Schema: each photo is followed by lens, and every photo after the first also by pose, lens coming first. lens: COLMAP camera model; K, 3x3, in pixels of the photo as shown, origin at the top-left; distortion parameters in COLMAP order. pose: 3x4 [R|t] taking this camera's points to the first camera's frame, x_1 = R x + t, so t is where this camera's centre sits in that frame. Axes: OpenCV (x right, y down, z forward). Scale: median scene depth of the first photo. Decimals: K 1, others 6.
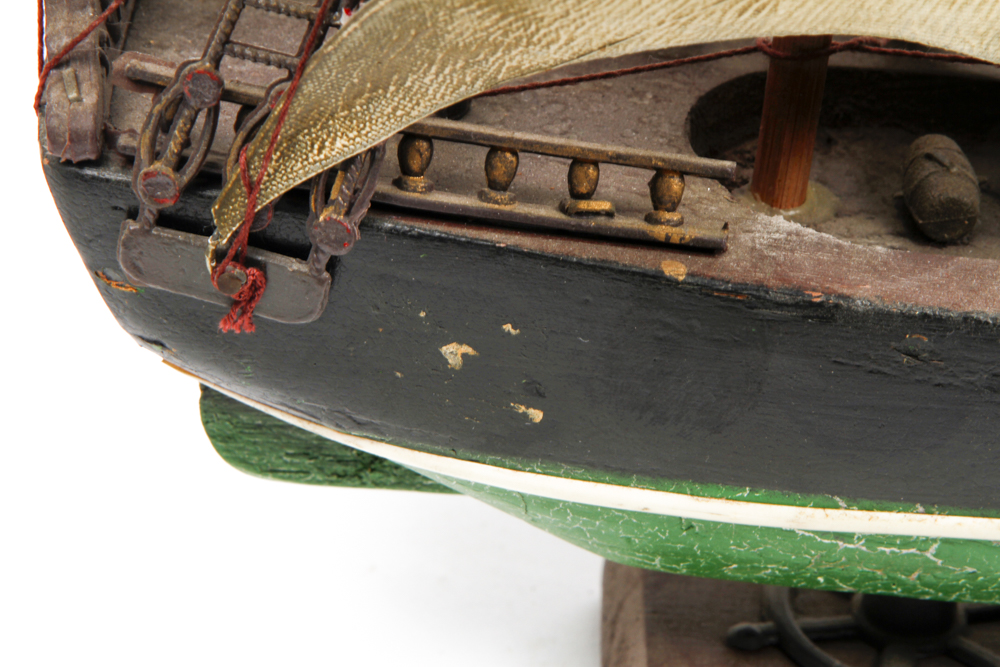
lens RADIAL K [[3223.4, 0, 493.9], [0, 3223.4, 338.4], [0, 0, 1]] dist [0.291950, 0.000000]
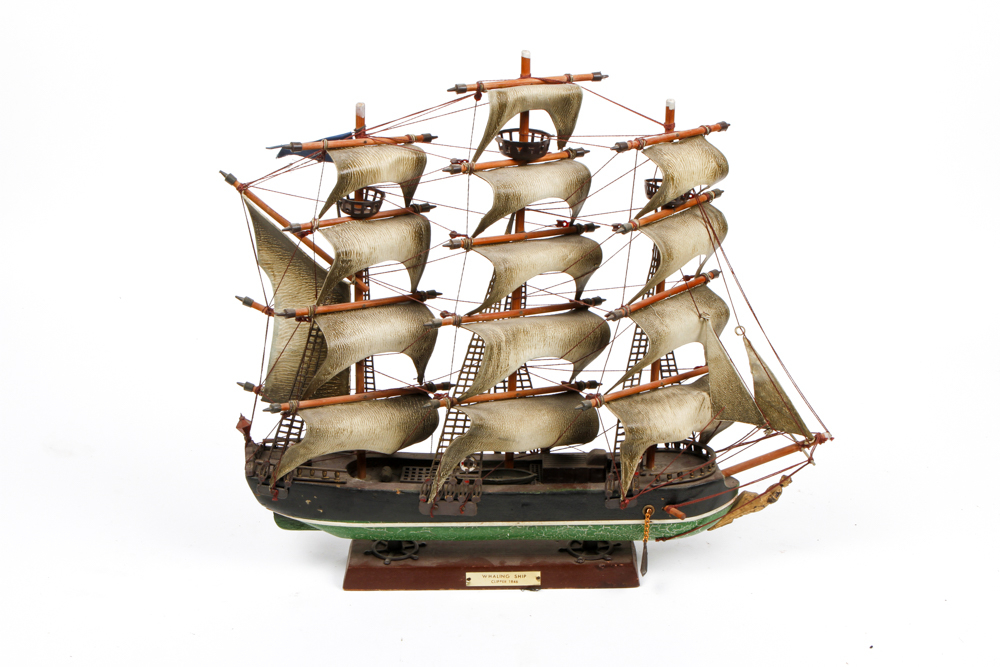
lens RADIAL K [[1391.6, 0, 507.4], [0, 1391.6, 327.9], [0, 0, 1]] dist [-0.064809, 0.000000]
pose [[0.997753, -0.066776, -0.005522, 0.440284], [0.063955, 0.973692, -0.218709, 0.309473], [0.019981, 0.217864, 0.975775, -1.867078]]
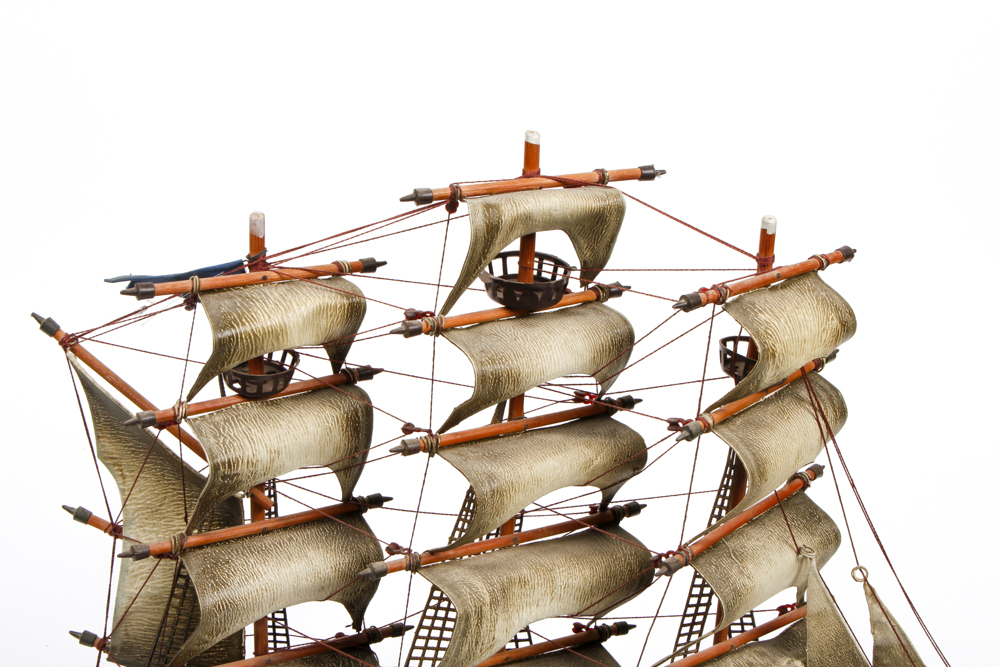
lens RADIAL K [[1391.6, 0, 501.9], [0, 1391.6, 339.8], [0, 0, 1]] dist [-0.064809, 0.000000]
pose [[0.998836, -0.048169, 0.002375, 0.445366], [0.047745, 0.980700, -0.189601, -0.253028], [0.006804, 0.189493, 0.981858, -0.911018]]
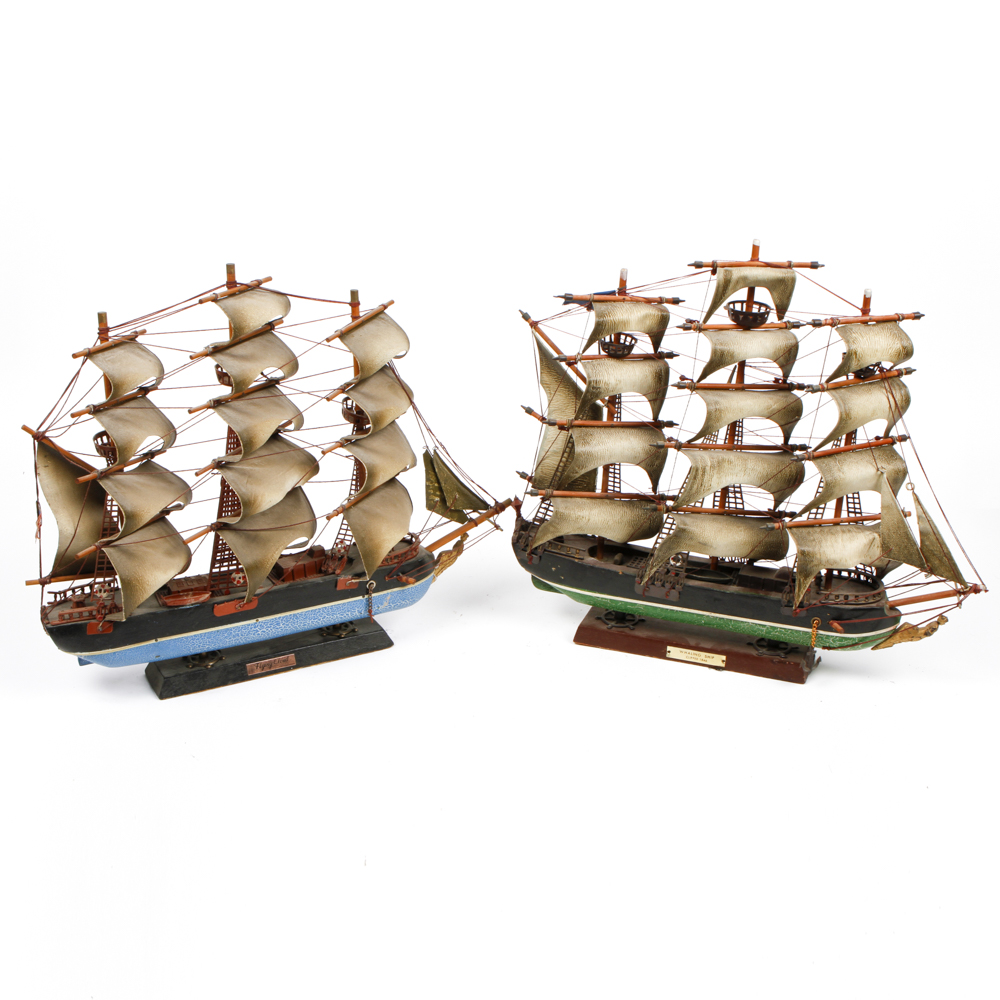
lens RADIAL K [[1264.1, 0, 496.1], [0, 1264.1, 491.6], [0, 0, 1]] dist [-0.104276, 0.000000]
pose [[0.936956, 0.079540, -0.340275, 0.989047], [-0.149960, 0.971051, -0.185936, 0.460273], [0.315635, 0.225241, 0.921760, -2.236376]]
